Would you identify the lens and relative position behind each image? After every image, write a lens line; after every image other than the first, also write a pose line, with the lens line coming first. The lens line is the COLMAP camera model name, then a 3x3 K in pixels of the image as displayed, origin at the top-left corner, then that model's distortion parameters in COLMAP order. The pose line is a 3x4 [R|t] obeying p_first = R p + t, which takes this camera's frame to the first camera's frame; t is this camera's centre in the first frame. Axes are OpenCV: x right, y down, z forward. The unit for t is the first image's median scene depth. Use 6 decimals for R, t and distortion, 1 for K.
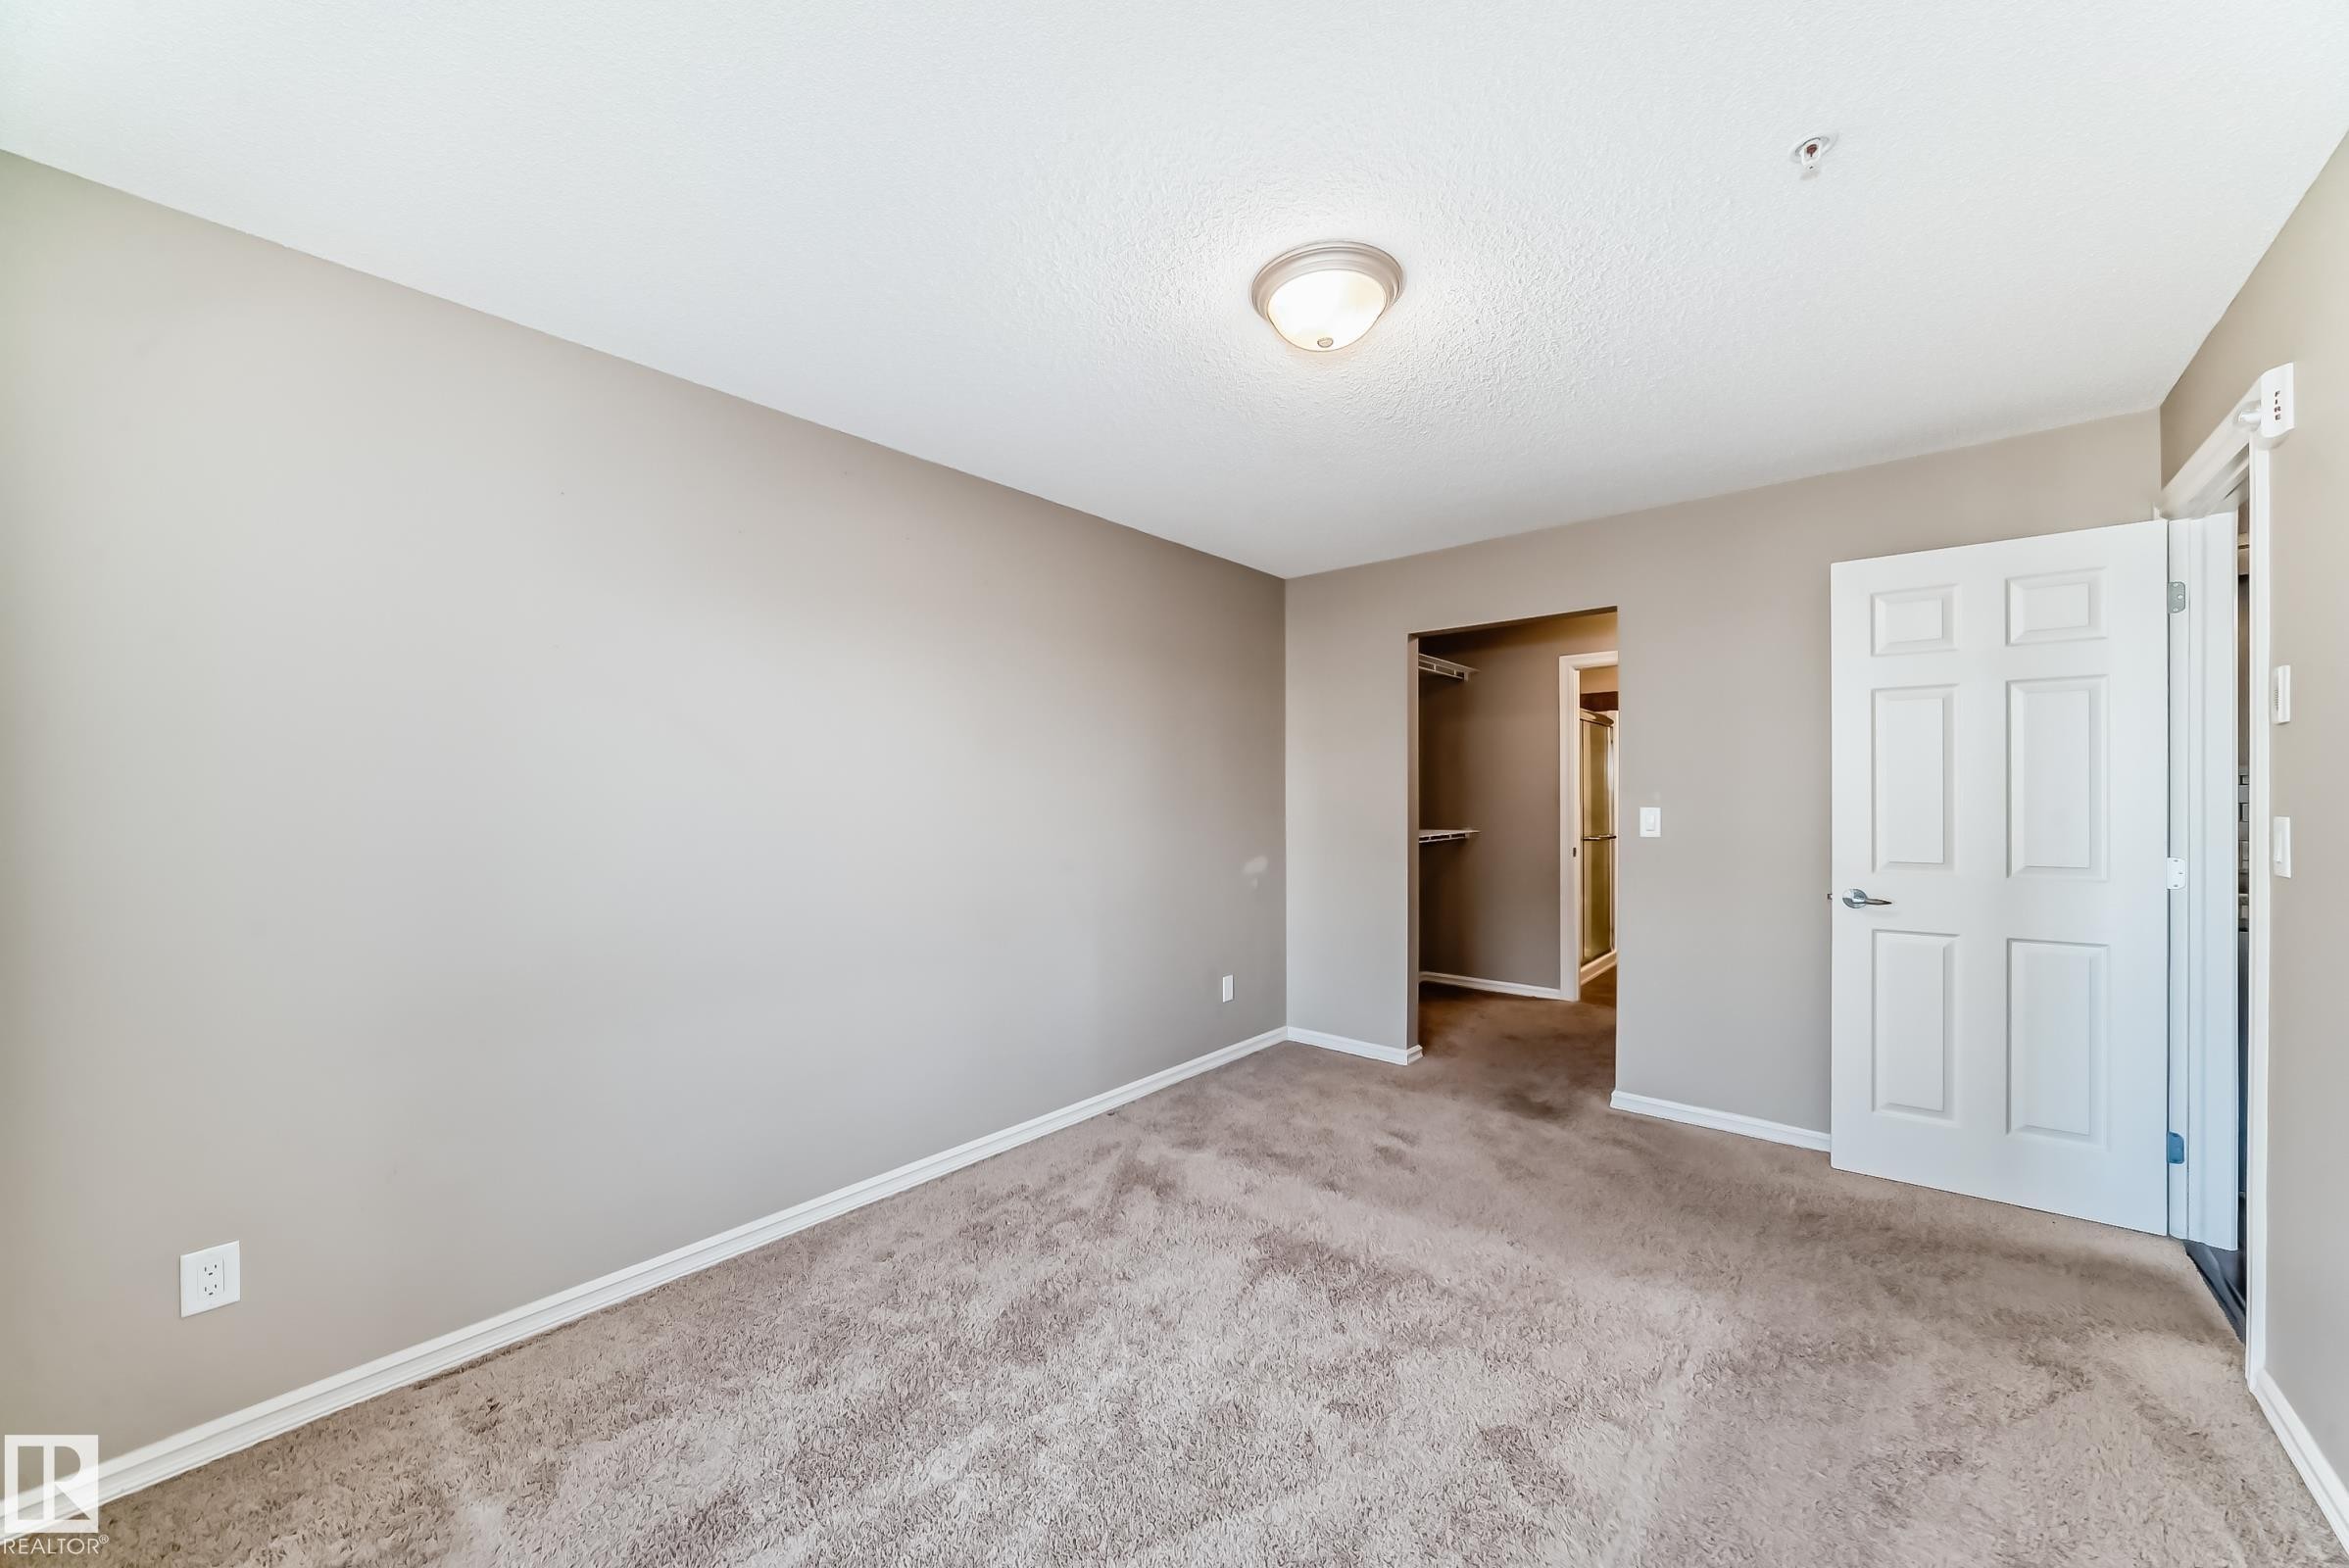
lens RADIAL K [[845.5, 0, 1178.3], [0, 845.5, 794.7], [0, 0, 1]] dist [-0.027339, 0.007846]
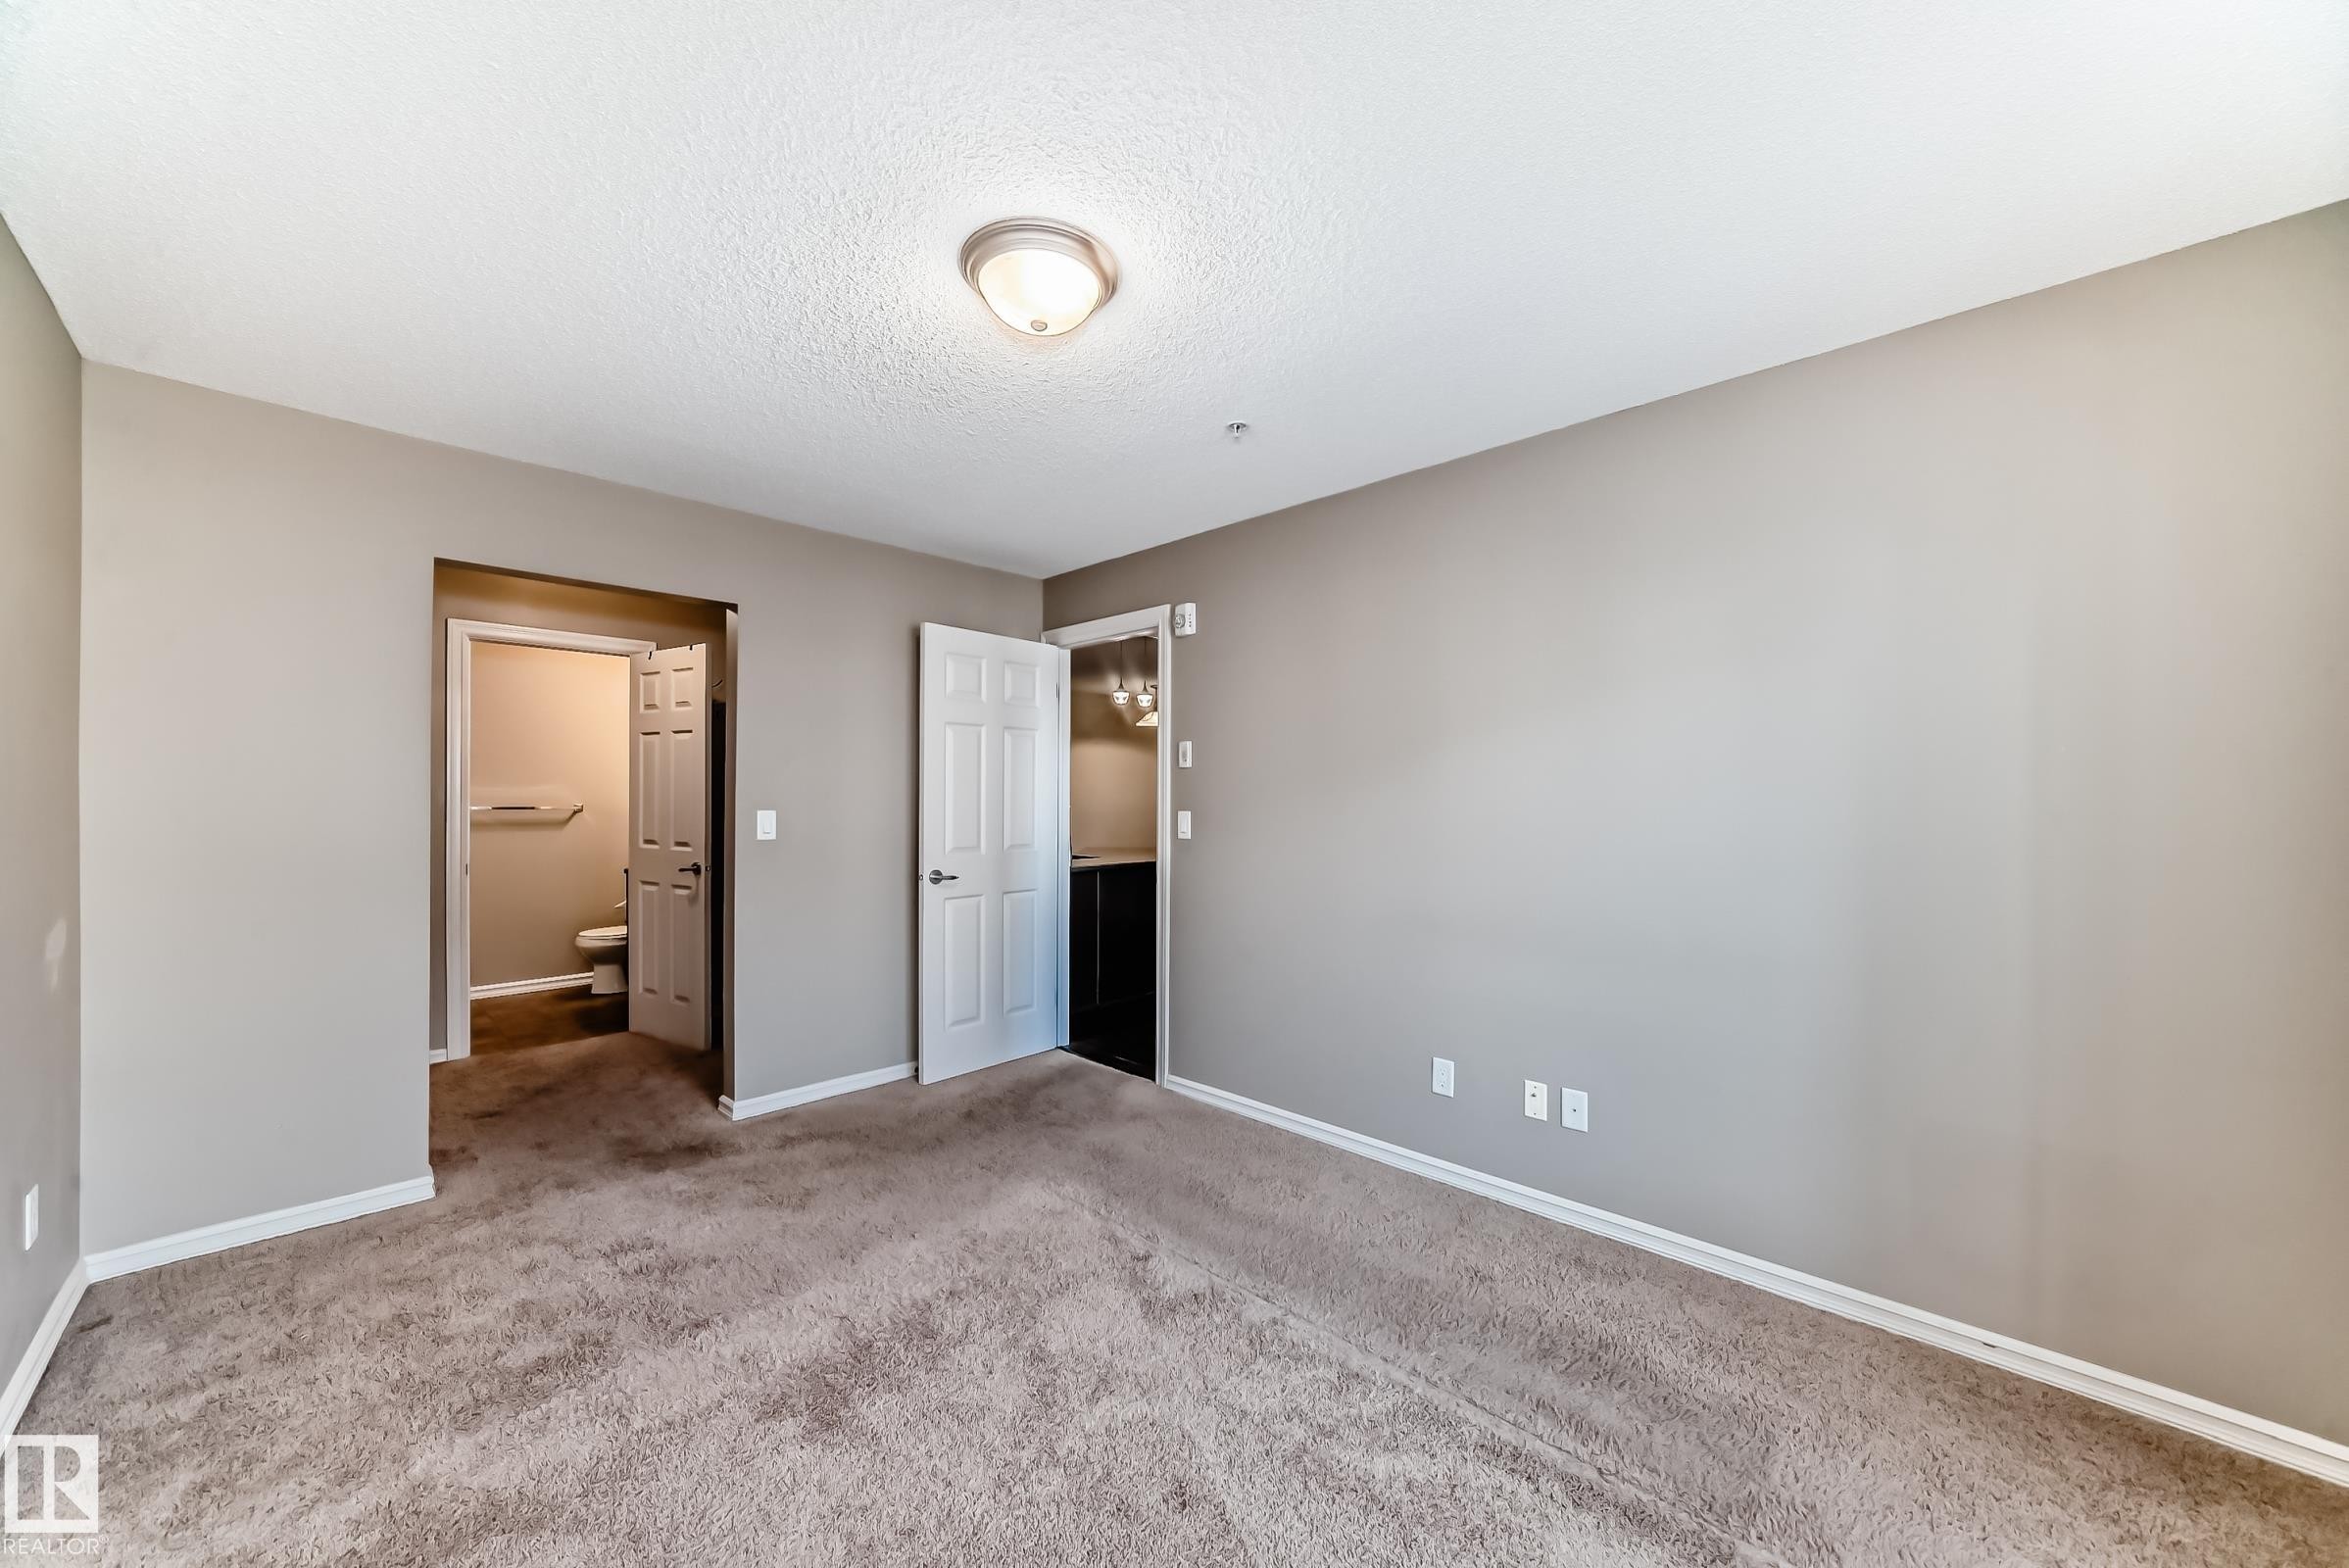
lens RADIAL K [[847.9, 0, 1185.6], [0, 847.9, 810.8], [0, 0, 1]] dist [-0.027885, 0.007687]
pose [[0.050713, -0.007998, 0.998681, -0.512431], [-0.008090, 0.999932, 0.008419, 0.003318], [-0.998681, -0.008506, 0.050645, 0.524118]]
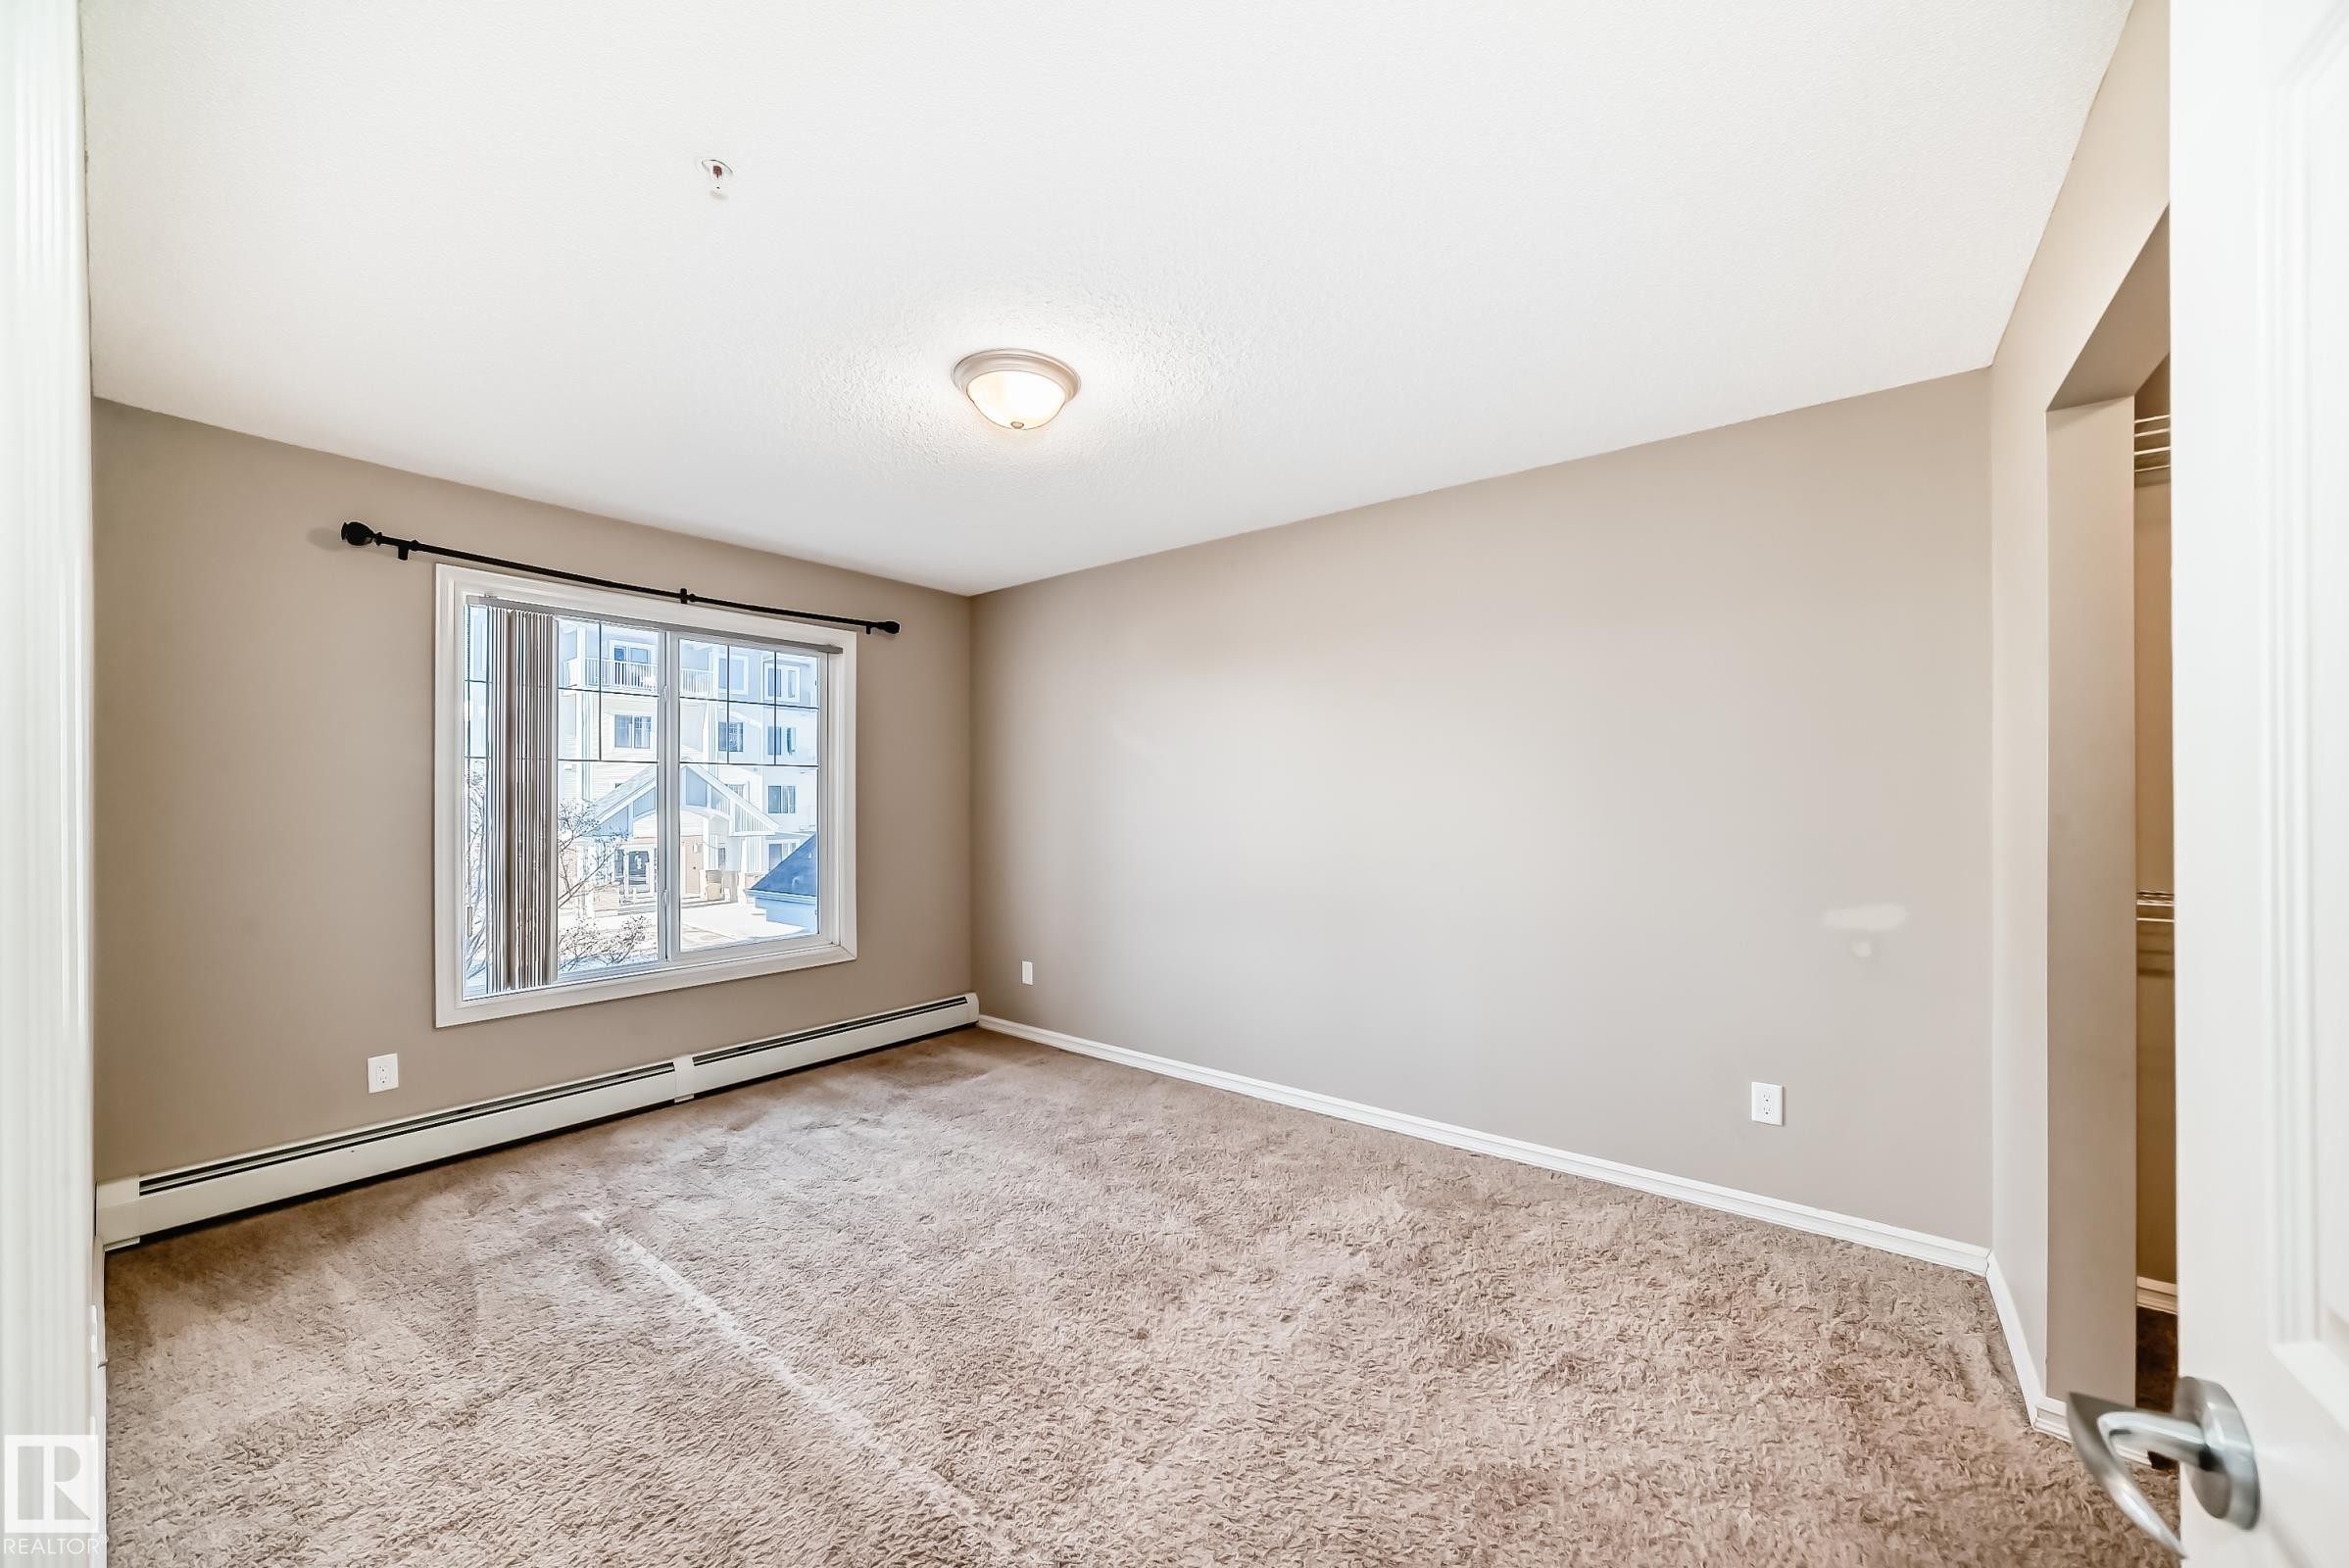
lens RADIAL K [[845.5, 0, 1178.3], [0, 845.5, 794.7], [0, 0, 1]] dist [-0.027339, 0.007846]
pose [[0.054206, 0.002353, -0.998527, 0.947314], [0.009311, 0.999953, 0.002862, -0.005710], [0.998486, -0.009452, 0.054181, 0.783632]]
